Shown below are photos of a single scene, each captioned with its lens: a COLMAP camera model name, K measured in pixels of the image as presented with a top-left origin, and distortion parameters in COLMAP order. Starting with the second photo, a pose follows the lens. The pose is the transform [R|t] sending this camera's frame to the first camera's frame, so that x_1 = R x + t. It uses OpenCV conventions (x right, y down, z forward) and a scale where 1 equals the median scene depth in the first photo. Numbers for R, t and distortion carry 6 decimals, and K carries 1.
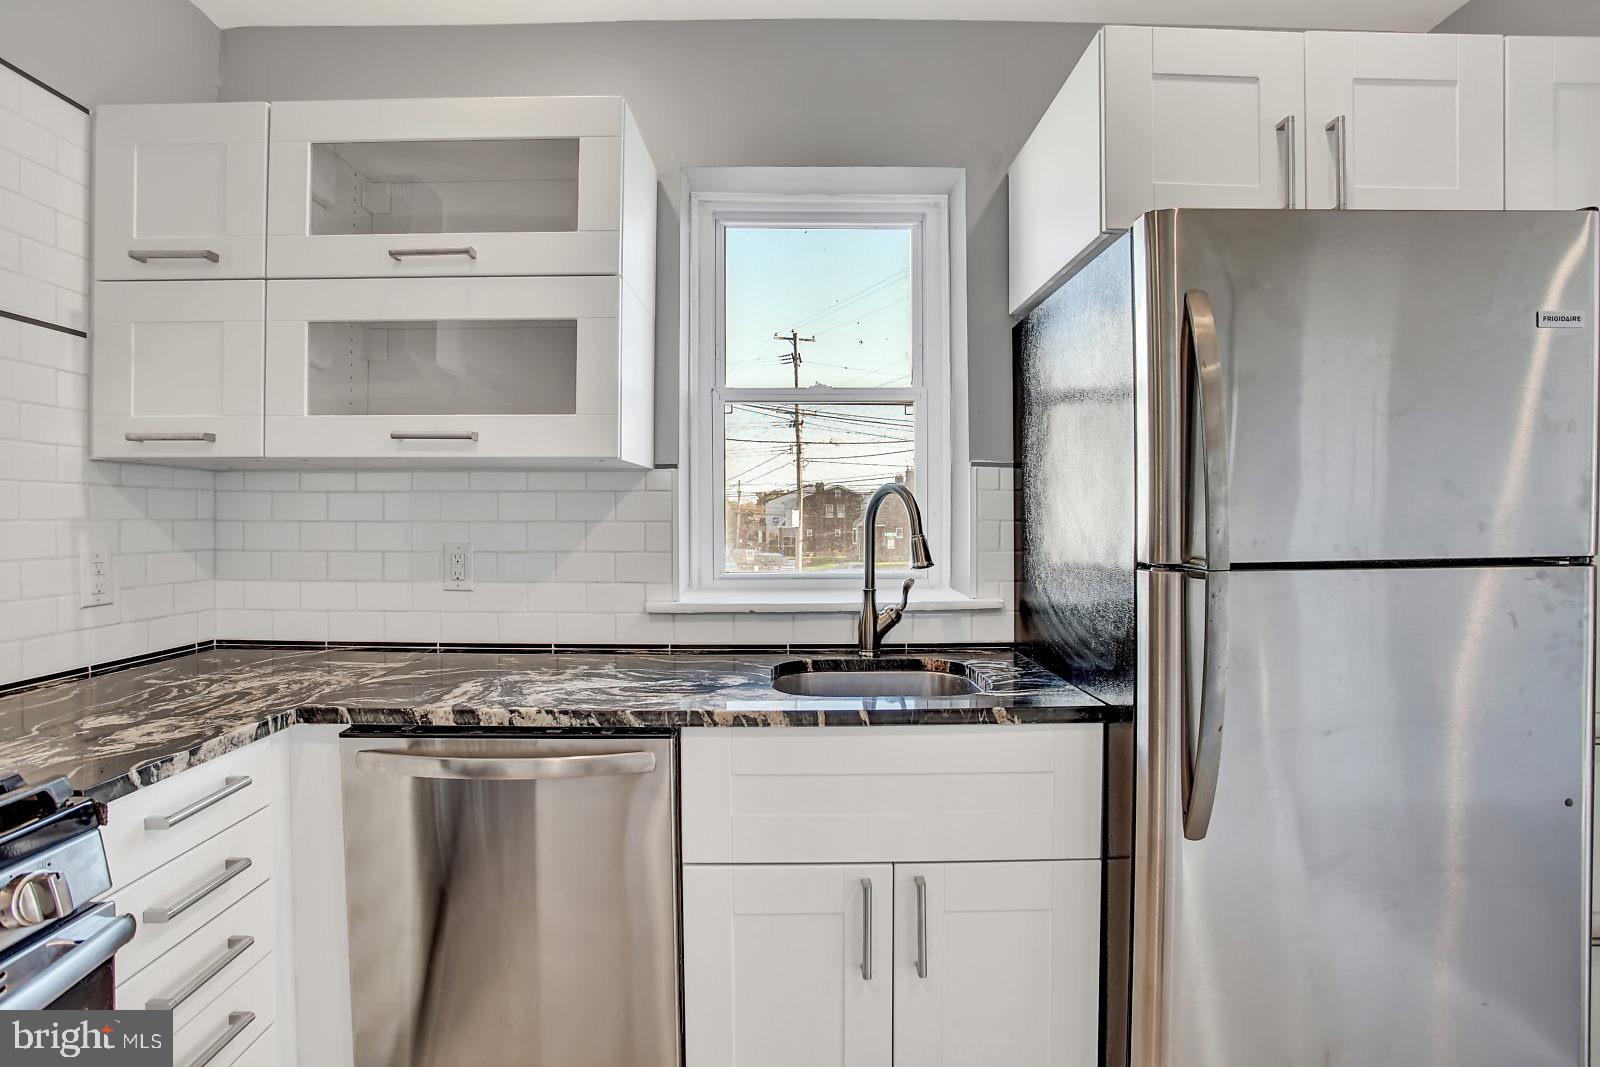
lens RADIAL K [[780.9, 0, 795.5], [0, 780.9, 523.5], [0, 0, 1]] dist [-0.074813, 0.031622]
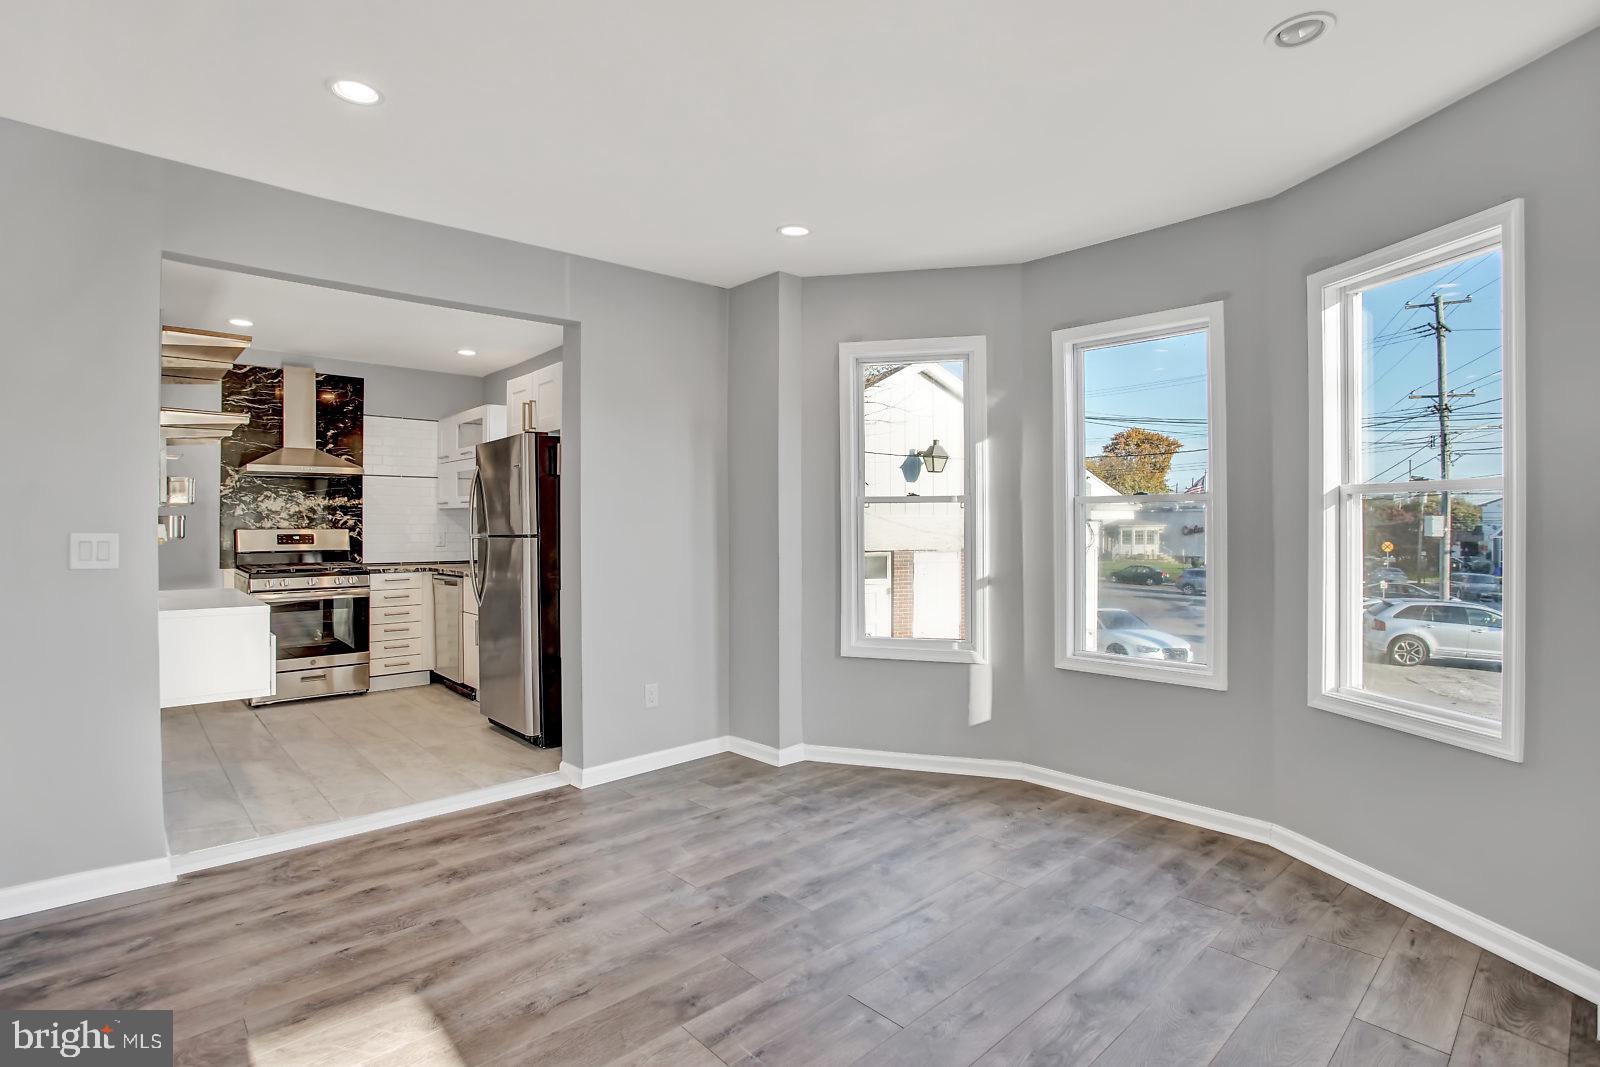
lens RADIAL K [[780.9, 0, 795.5], [0, 780.9, 523.5], [0, 0, 1]] dist [-0.074813, 0.031622]
pose [[0.674514, 0.000418, -0.738262, 3.369176], [-0.007557, 0.999951, -0.006338, 0.002210], [0.738223, 0.009854, 0.674485, -0.350462]]
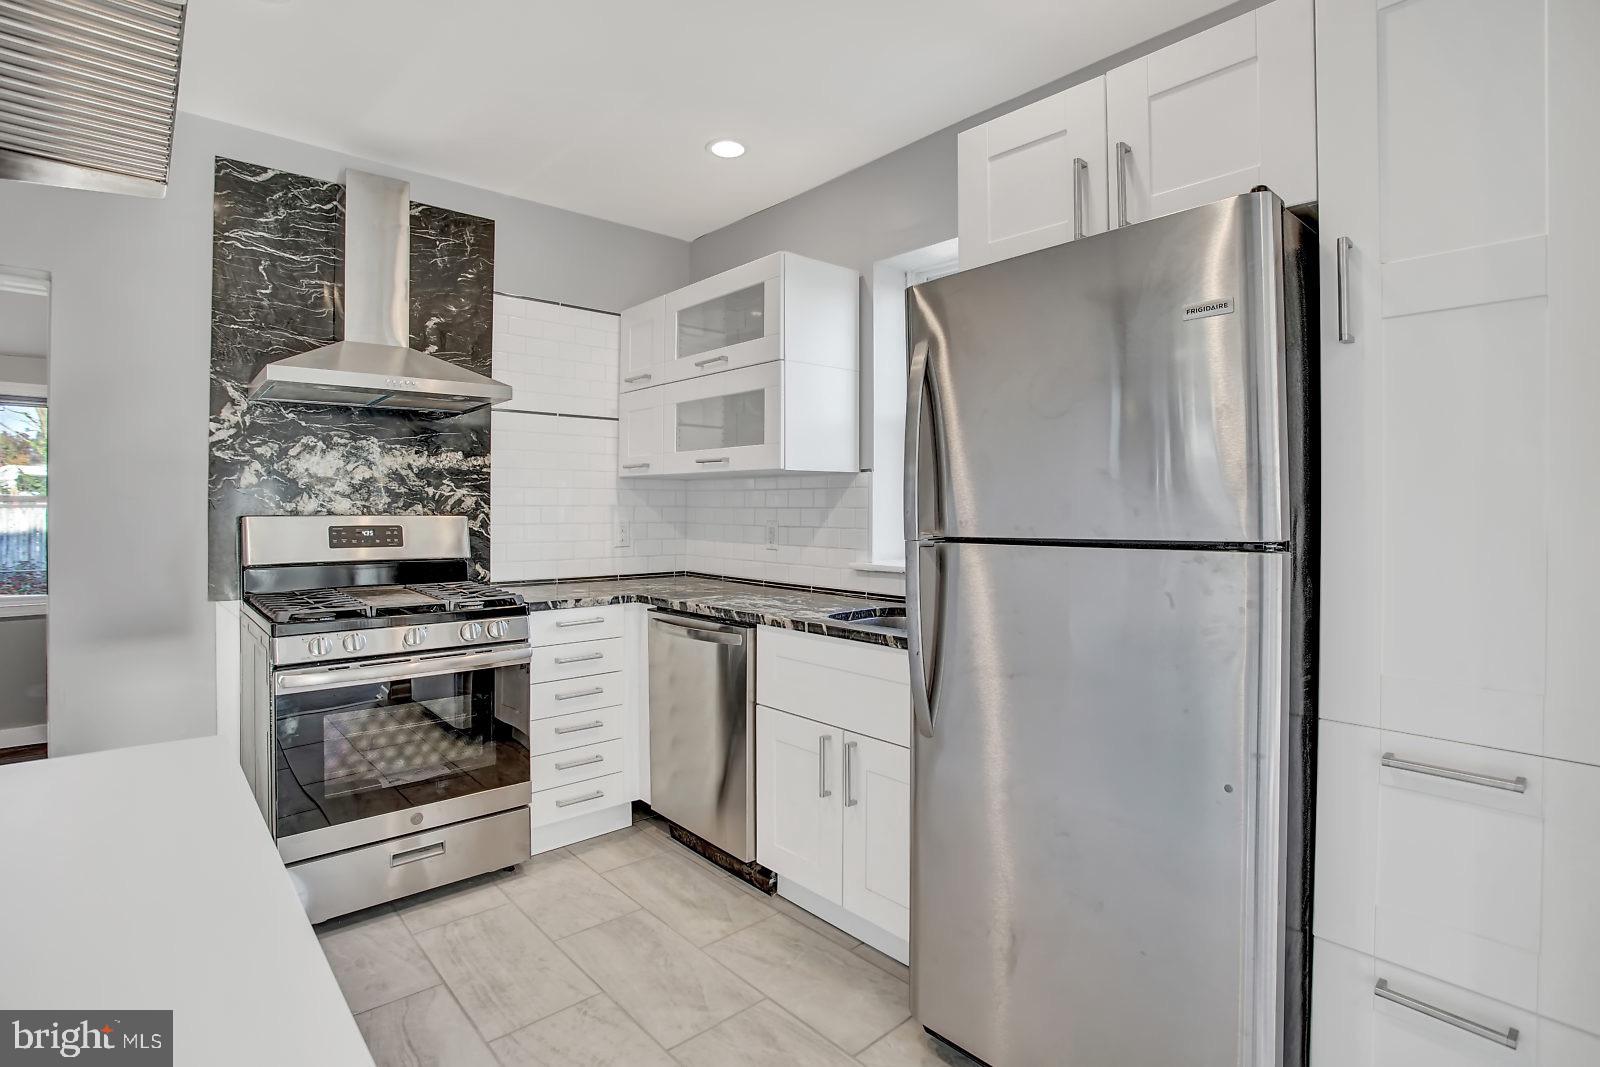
lens RADIAL K [[798.6, 0, 797.9], [0, 798.6, 502.1], [0, 0, 1]] dist [-0.070021, 0.033303]
pose [[0.656771, -0.003785, -0.754081, 1.101611], [-0.008070, 0.999895, -0.012048, 0.007181], [0.754047, 0.013998, 0.656671, -0.099887]]
